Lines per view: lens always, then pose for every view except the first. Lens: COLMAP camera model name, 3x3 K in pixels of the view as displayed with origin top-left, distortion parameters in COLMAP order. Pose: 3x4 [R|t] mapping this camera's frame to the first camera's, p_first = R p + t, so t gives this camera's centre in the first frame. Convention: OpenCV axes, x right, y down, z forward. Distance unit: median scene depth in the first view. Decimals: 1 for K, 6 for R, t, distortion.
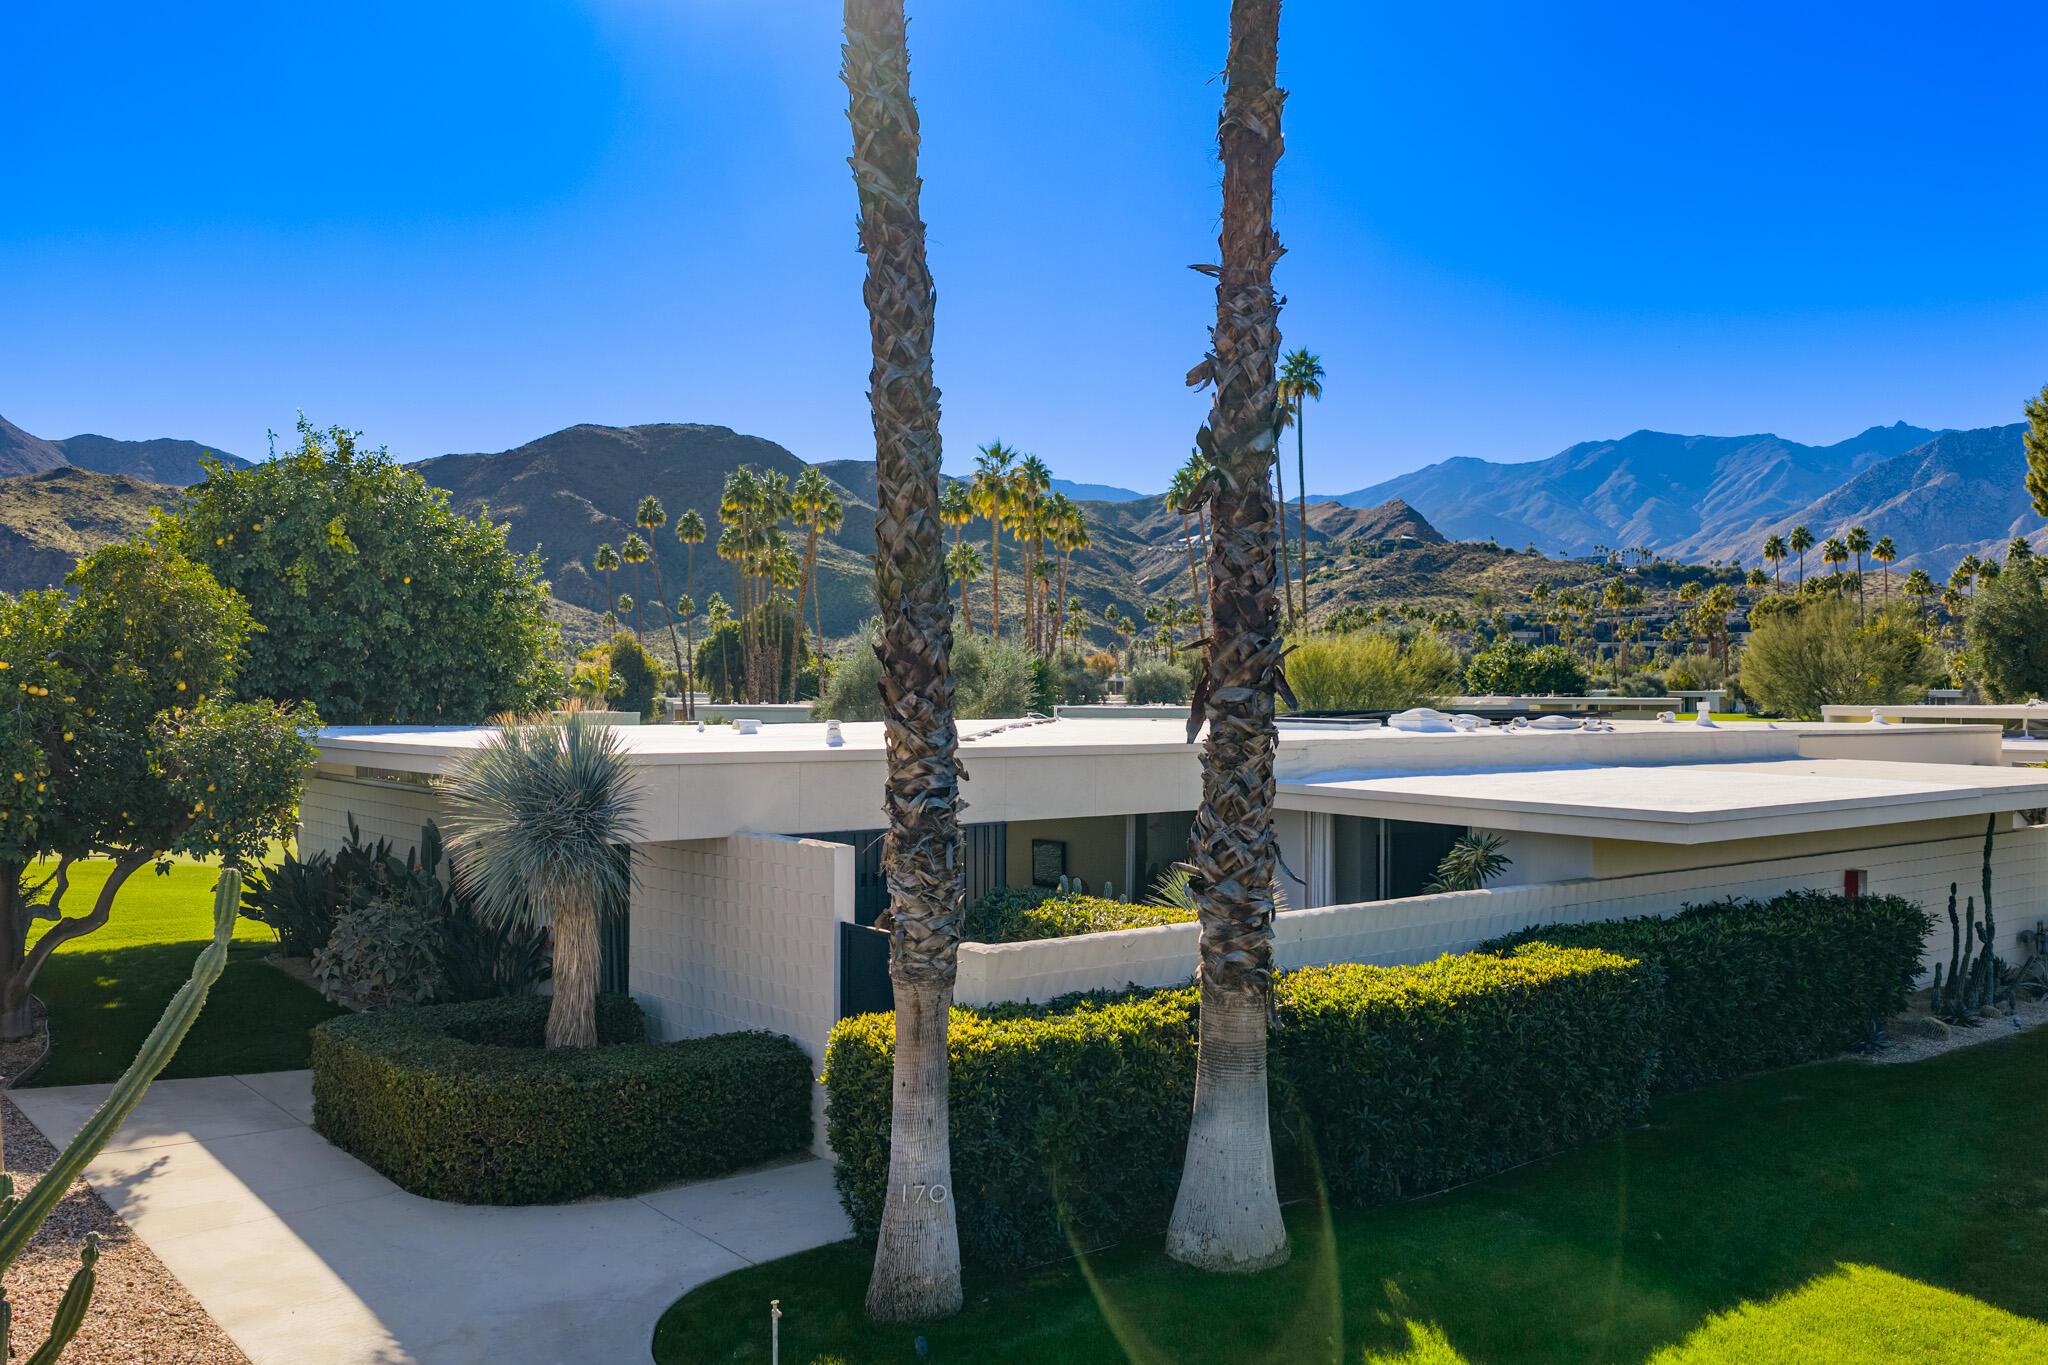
lens RADIAL K [[1738.6, 0, 1035.0], [0, 1738.6, 687.9], [0, 0, 1]] dist [0.022216, -0.034964]
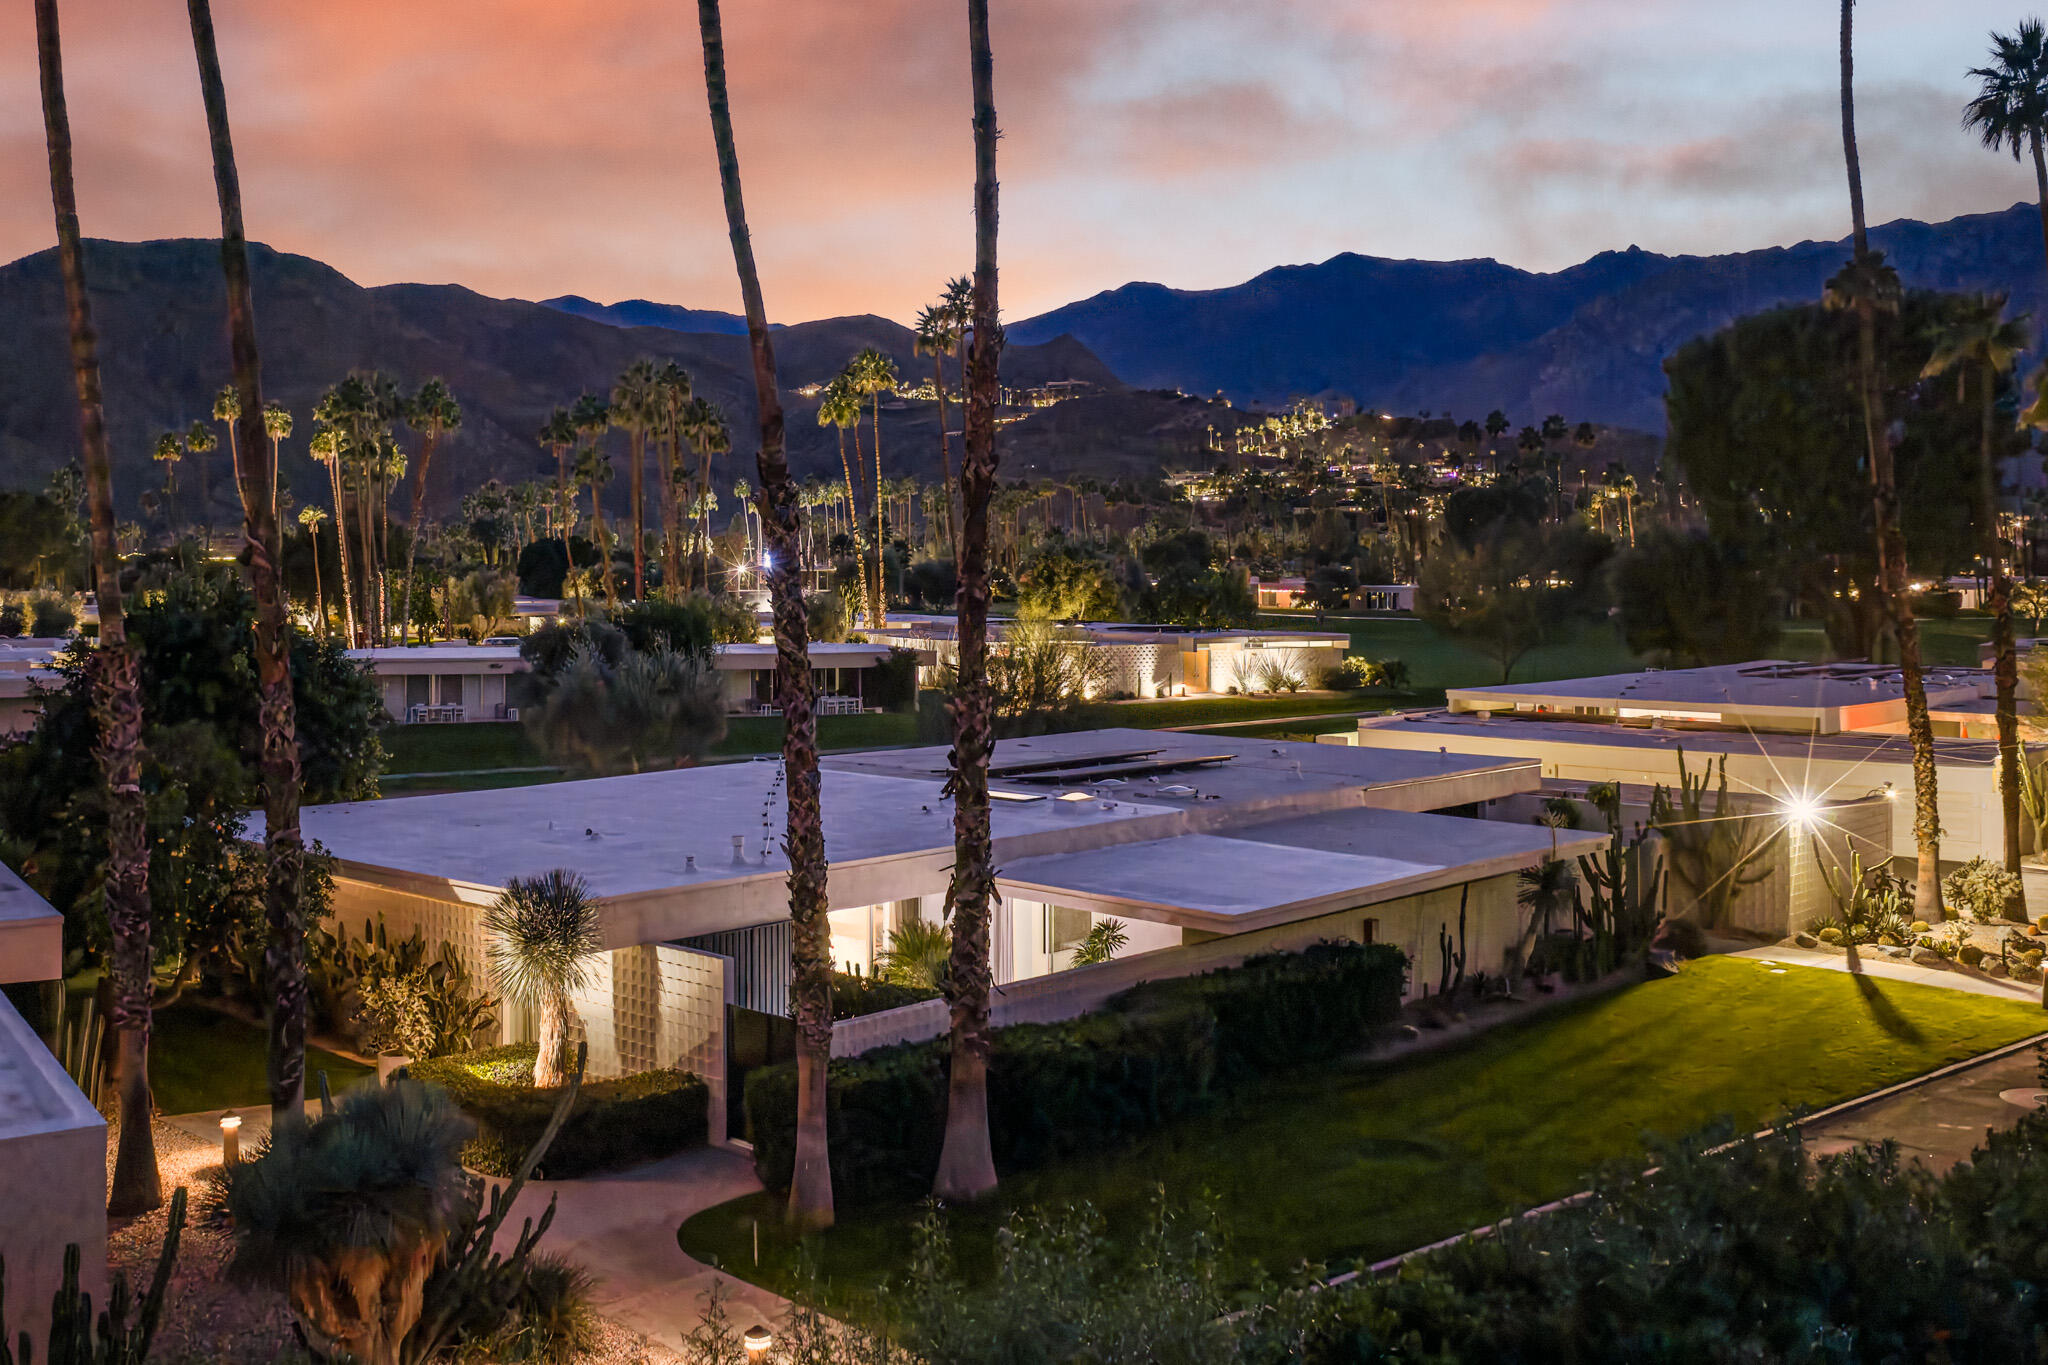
lens RADIAL K [[1738.6, 0, 1015.5], [0, 1738.6, 686.7], [0, 0, 1]] dist [0.022216, -0.034964]
pose [[0.983580, -0.003444, 0.180442, -0.176991], [0.003462, 0.999994, 0.000213, -0.224552], [-0.180442, 0.000416, 0.983586, -0.879078]]
